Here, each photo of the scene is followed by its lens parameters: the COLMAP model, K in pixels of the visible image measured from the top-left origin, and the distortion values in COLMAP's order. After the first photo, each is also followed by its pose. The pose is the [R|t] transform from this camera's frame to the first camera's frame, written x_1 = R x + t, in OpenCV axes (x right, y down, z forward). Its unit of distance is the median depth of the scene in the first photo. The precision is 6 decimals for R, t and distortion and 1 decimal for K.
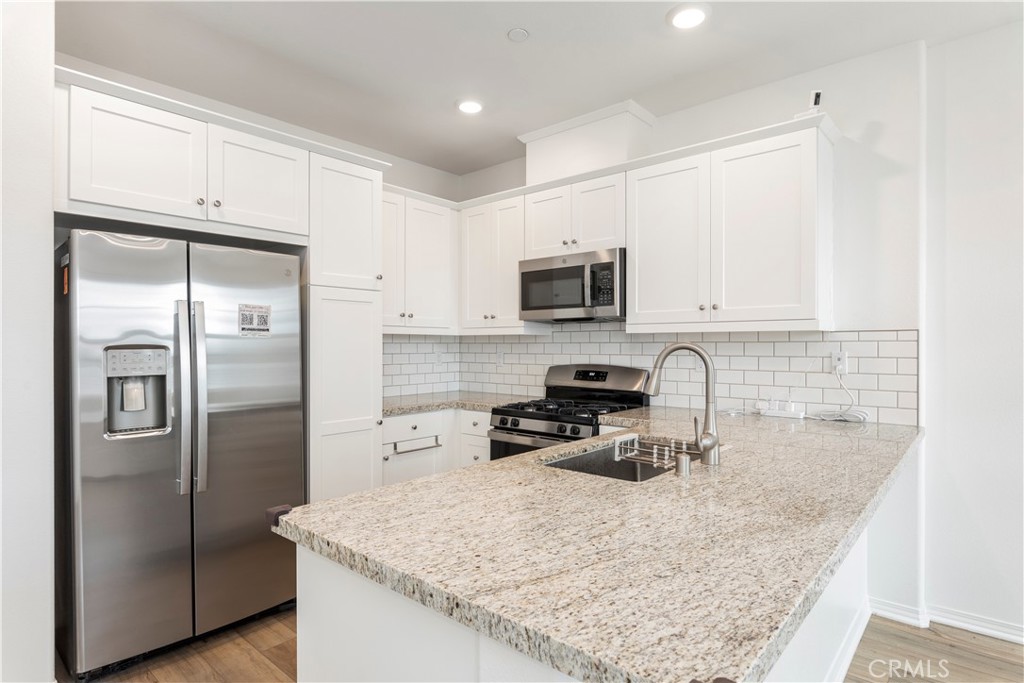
lens RADIAL K [[550.1, 0, 513.2], [0, 550.1, 345.7], [0, 0, 1]] dist [-0.005384, -0.001645]
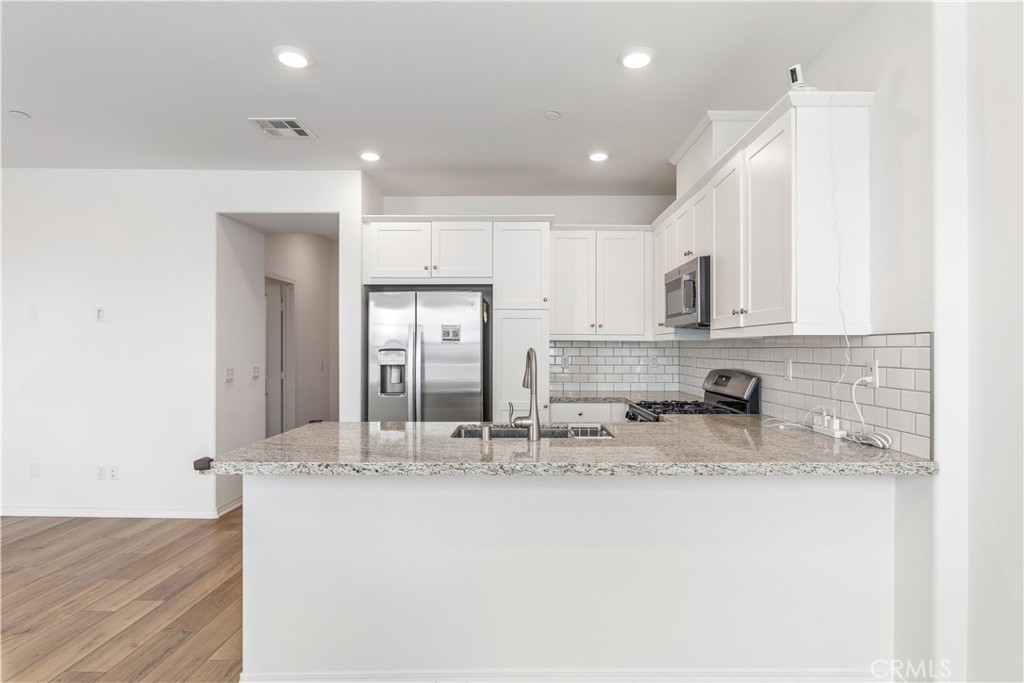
lens RADIAL K [[550.1, 0, 514.3], [0, 550.1, 343.4], [0, 0, 1]] dist [-0.005384, -0.001645]
pose [[0.641238, -0.003821, -0.767333, 0.833366], [-0.003900, 0.999958, -0.008239, -0.004596], [0.767332, 0.008276, 0.641196, 0.074050]]
